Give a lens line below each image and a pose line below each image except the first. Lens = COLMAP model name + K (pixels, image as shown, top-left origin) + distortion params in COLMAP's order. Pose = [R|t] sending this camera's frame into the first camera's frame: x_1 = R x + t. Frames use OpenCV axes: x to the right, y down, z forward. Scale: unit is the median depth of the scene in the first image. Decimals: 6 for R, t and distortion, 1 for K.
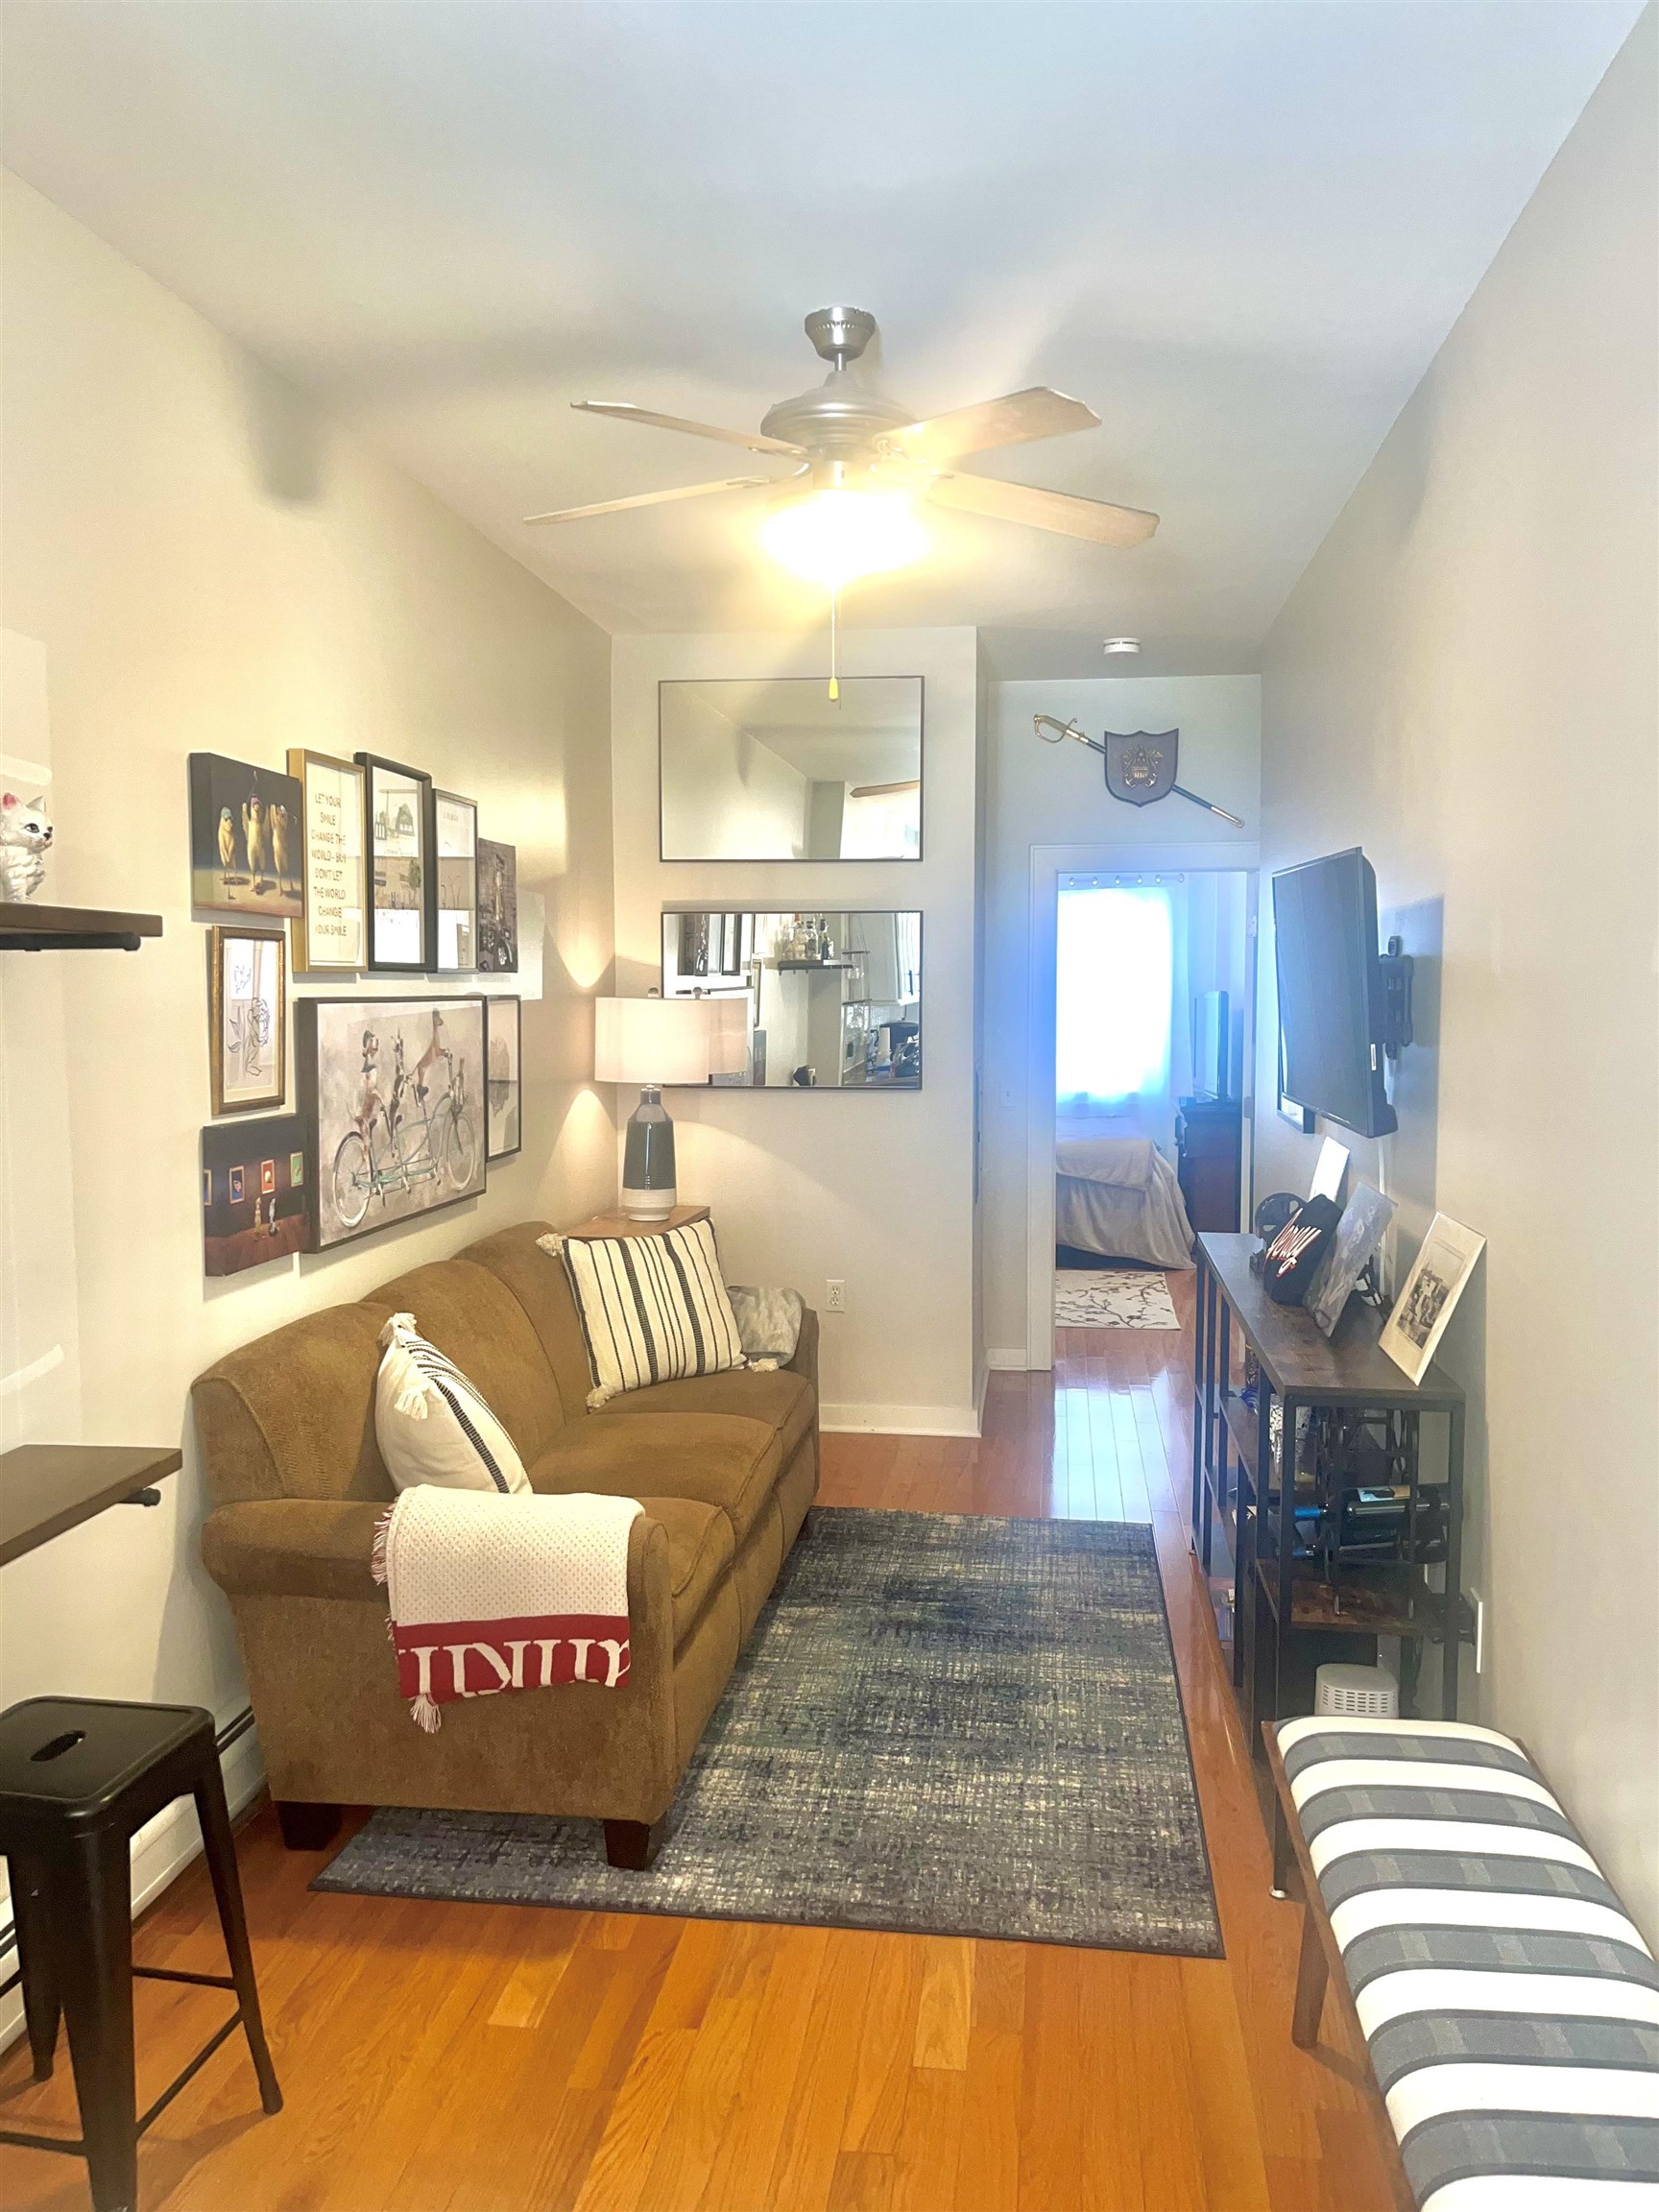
lens RADIAL K [[1790.2, 0, 825.2], [0, 1790.2, 1078.5], [0, 0, 1]] dist [-0.004882, -0.004913]
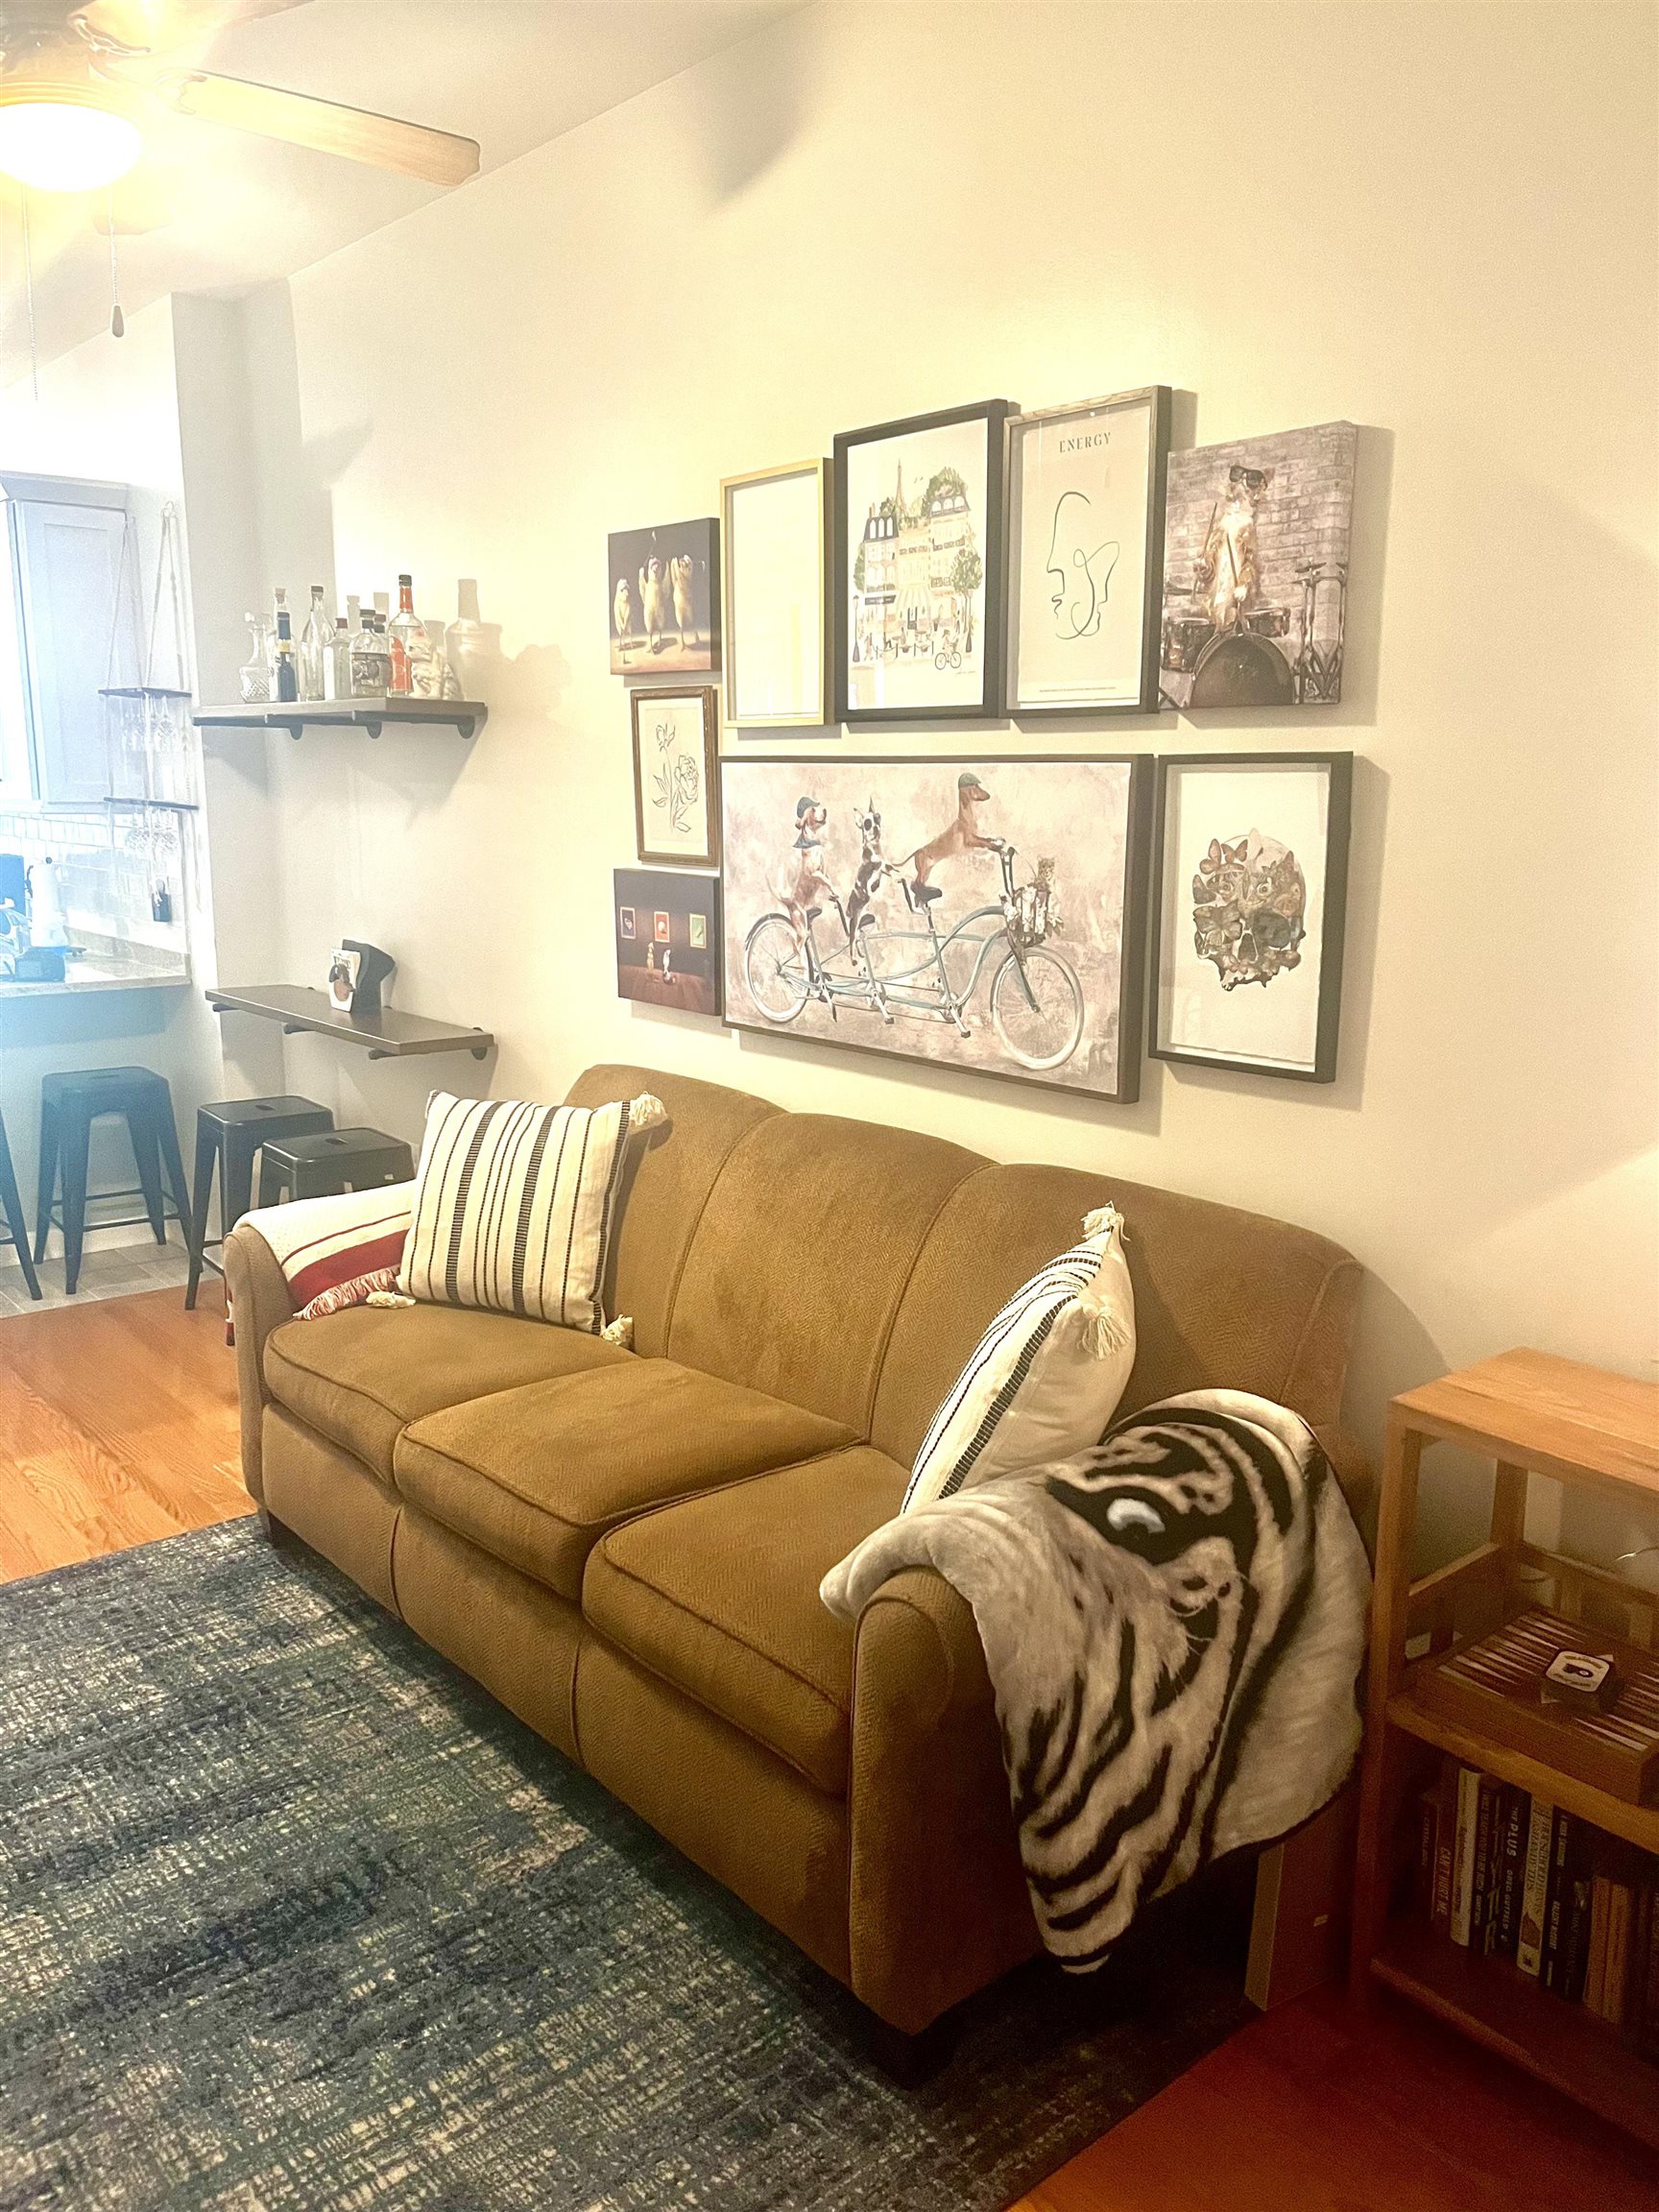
lens RADIAL K [[1687.3, 0, 829.5], [0, 1687.3, 1106.0], [0, 0, 1]] dist [0.064026, -0.081388]
pose [[-0.677729, 0.135988, -0.722627, 0.316127], [-0.047021, 0.972724, 0.227151, -0.065010], [0.733806, 0.187925, -0.652849, 1.522028]]
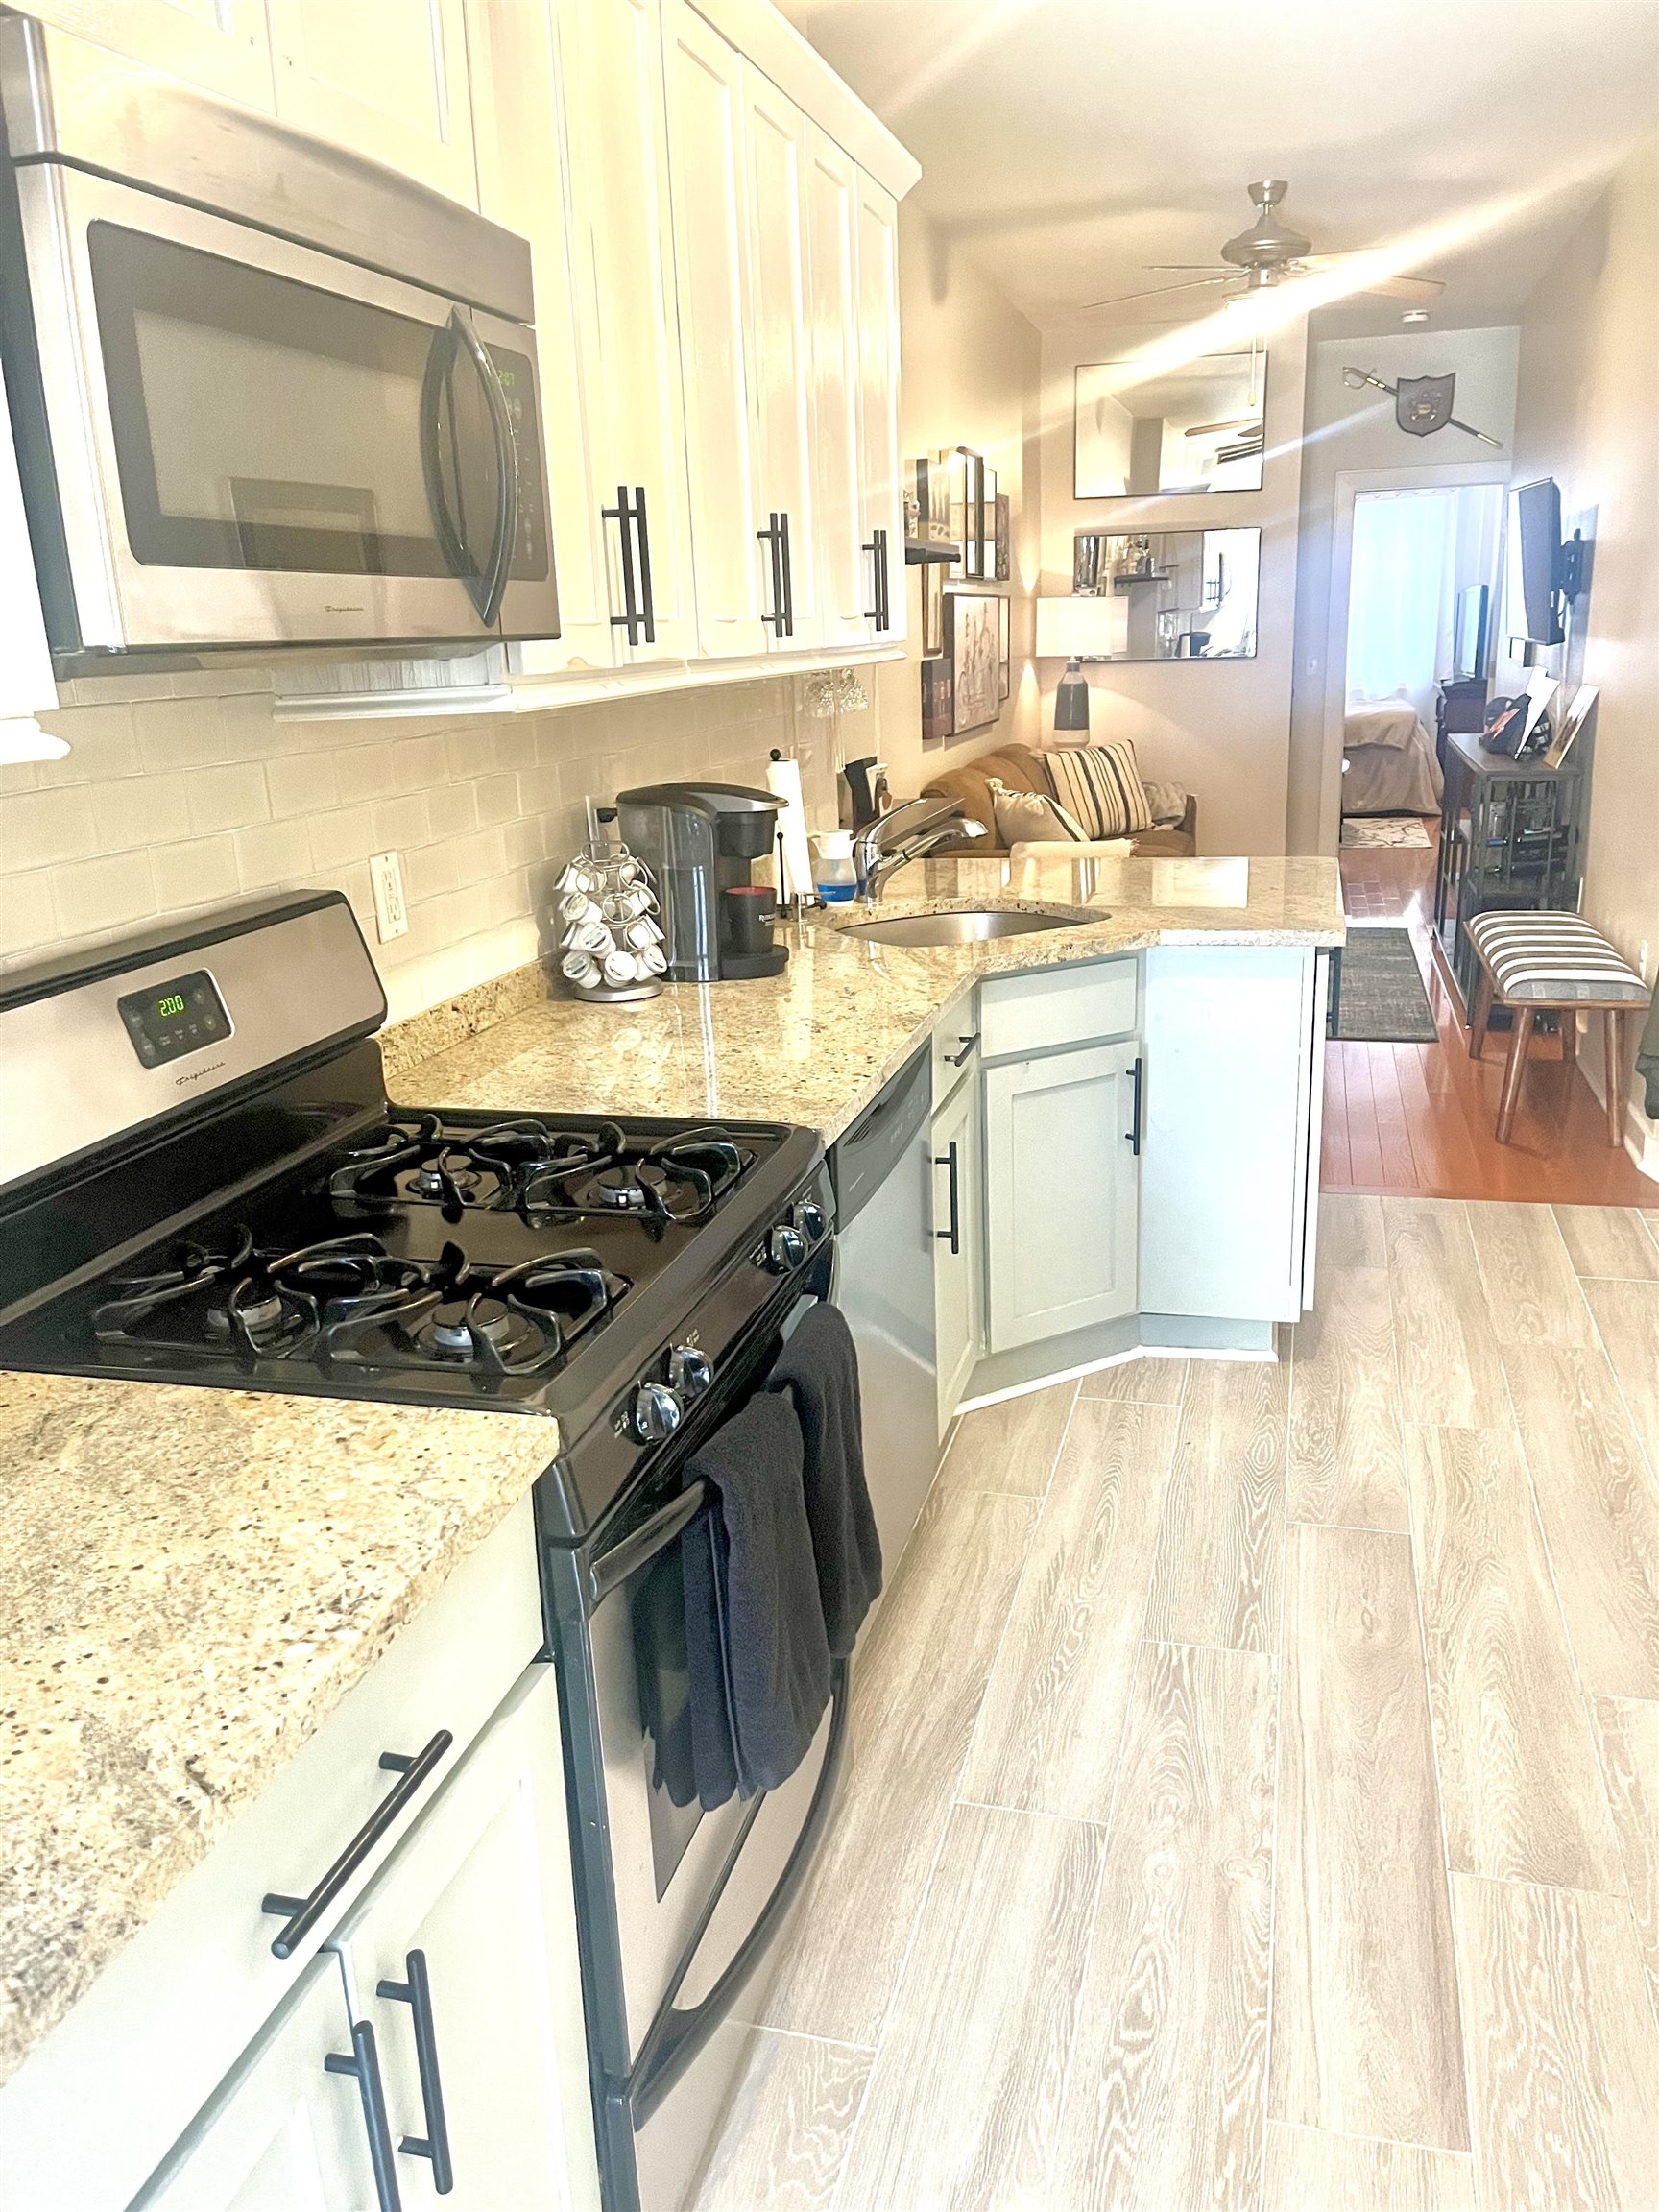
lens RADIAL K [[1687.3, 0, 829.5], [0, 1687.3, 1106.0], [0, 0, 1]] dist [0.064026, -0.081388]
pose [[0.989445, 0.003457, -0.144865, -0.148808], [0.029497, 0.973979, 0.224710, 0.069702], [0.141872, -0.226612, 0.963597, -0.794065]]
